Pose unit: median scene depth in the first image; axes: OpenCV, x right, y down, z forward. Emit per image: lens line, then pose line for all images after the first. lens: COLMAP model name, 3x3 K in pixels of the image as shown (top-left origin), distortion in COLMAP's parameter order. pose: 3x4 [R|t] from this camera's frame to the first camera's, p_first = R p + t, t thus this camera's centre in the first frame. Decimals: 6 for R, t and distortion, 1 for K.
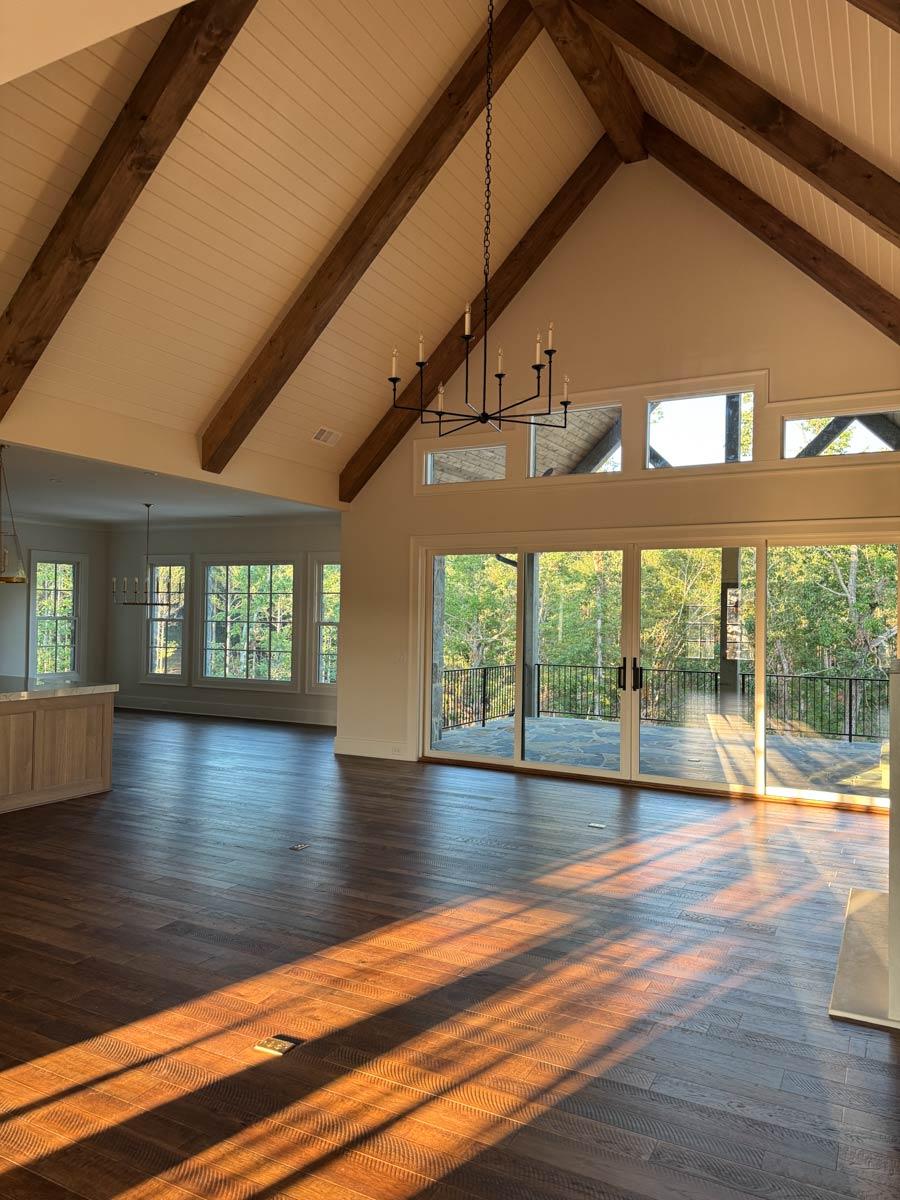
lens RADIAL K [[853.1, 0, 448.8], [0, 853.1, 600.1], [0, 0, 1]] dist [0.021700, -0.010784]
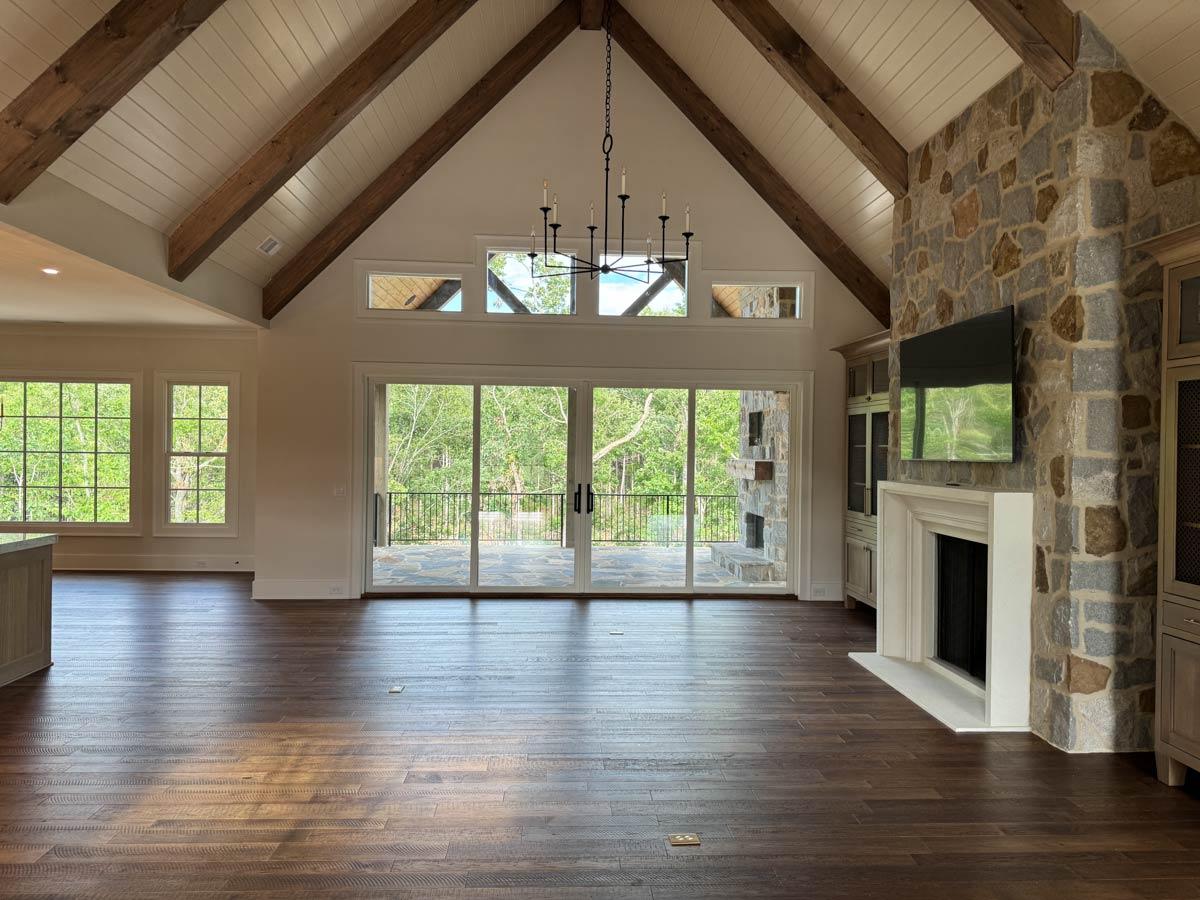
lens RADIAL K [[853.1, 0, 597.6], [0, 853.1, 448.3], [0, 0, 1]] dist [0.021700, -0.010784]
pose [[0.858006, -0.005110, 0.513614, -0.340030], [-0.009331, 0.999630, 0.025533, -0.007101], [-0.513554, -0.026700, 0.857642, 0.043791]]
